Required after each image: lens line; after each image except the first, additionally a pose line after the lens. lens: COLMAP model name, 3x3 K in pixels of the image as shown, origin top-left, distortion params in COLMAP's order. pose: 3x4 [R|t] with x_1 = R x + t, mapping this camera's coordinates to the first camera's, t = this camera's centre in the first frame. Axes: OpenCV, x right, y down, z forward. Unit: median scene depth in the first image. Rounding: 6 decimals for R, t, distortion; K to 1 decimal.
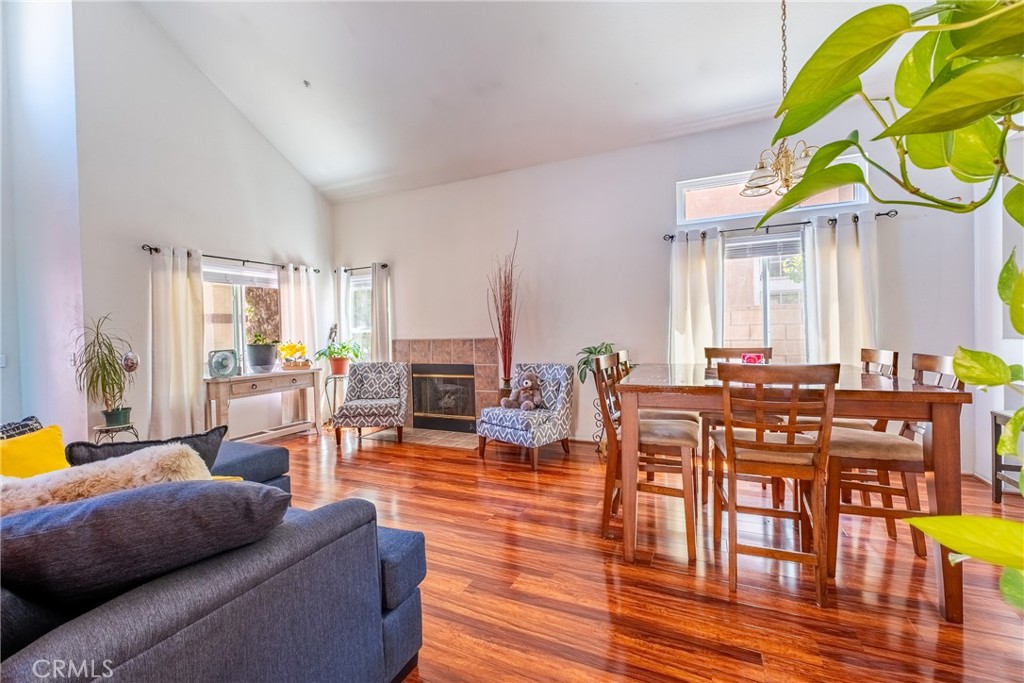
lens RADIAL K [[422.1, 0, 513.2], [0, 422.1, 342.2], [0, 0, 1]] dist [-0.001800, 0.000012]
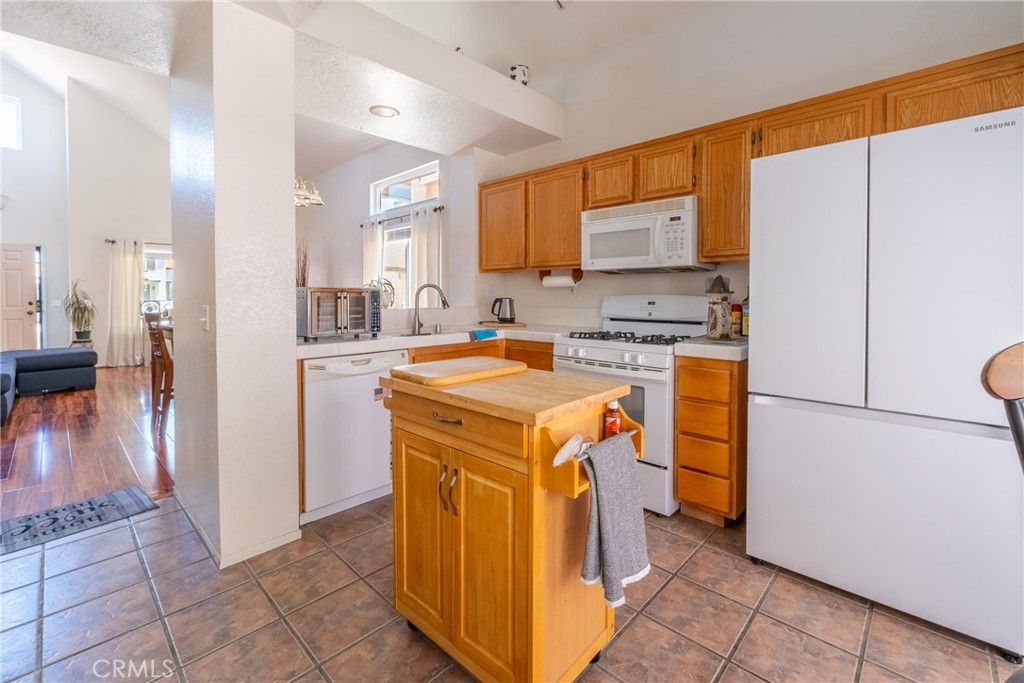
lens RADIAL K [[439.0, 0, 504.5], [0, 439.0, 304.5], [0, 0, 1]] dist [0.000908, 0.000105]
pose [[0.941934, 0.028608, -0.334576, 1.020666], [-0.025782, 0.999585, 0.012886, -0.019522], [0.334806, -0.003512, 0.942281, -0.137700]]
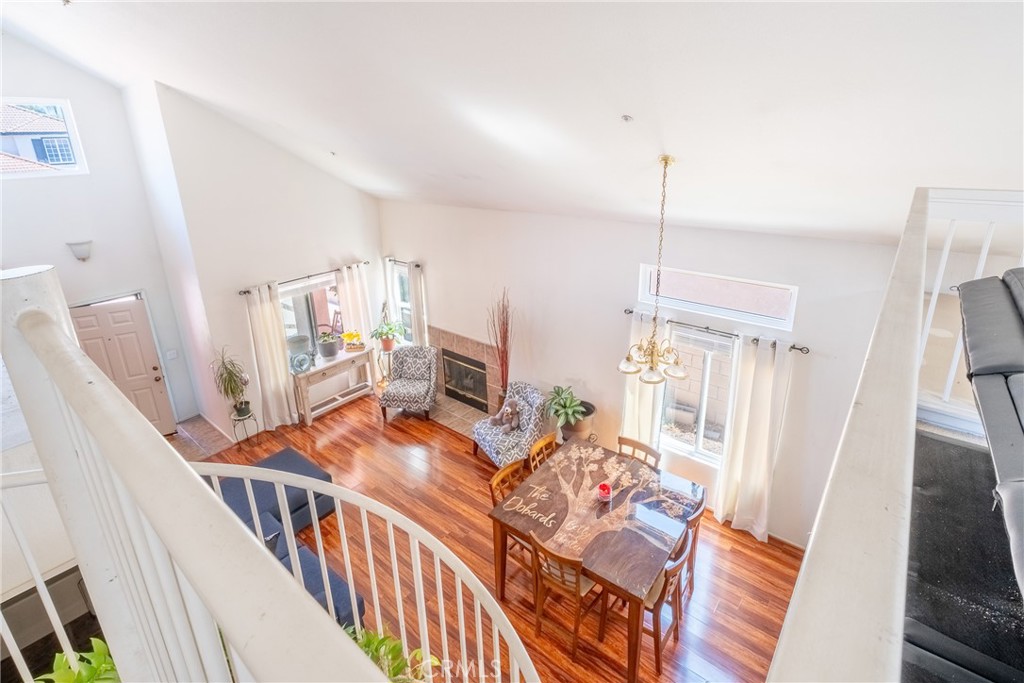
lens RADIAL K [[484.4, 0, 518.8], [0, 484.4, 293.9], [0, 0, 1]] dist [0.000080, -0.000072]
pose [[0.967100, 0.074593, -0.243217, 0.317309], [-0.001674, 0.957892, 0.287123, -0.528120], [0.254393, -0.277269, 0.926502, -0.197421]]
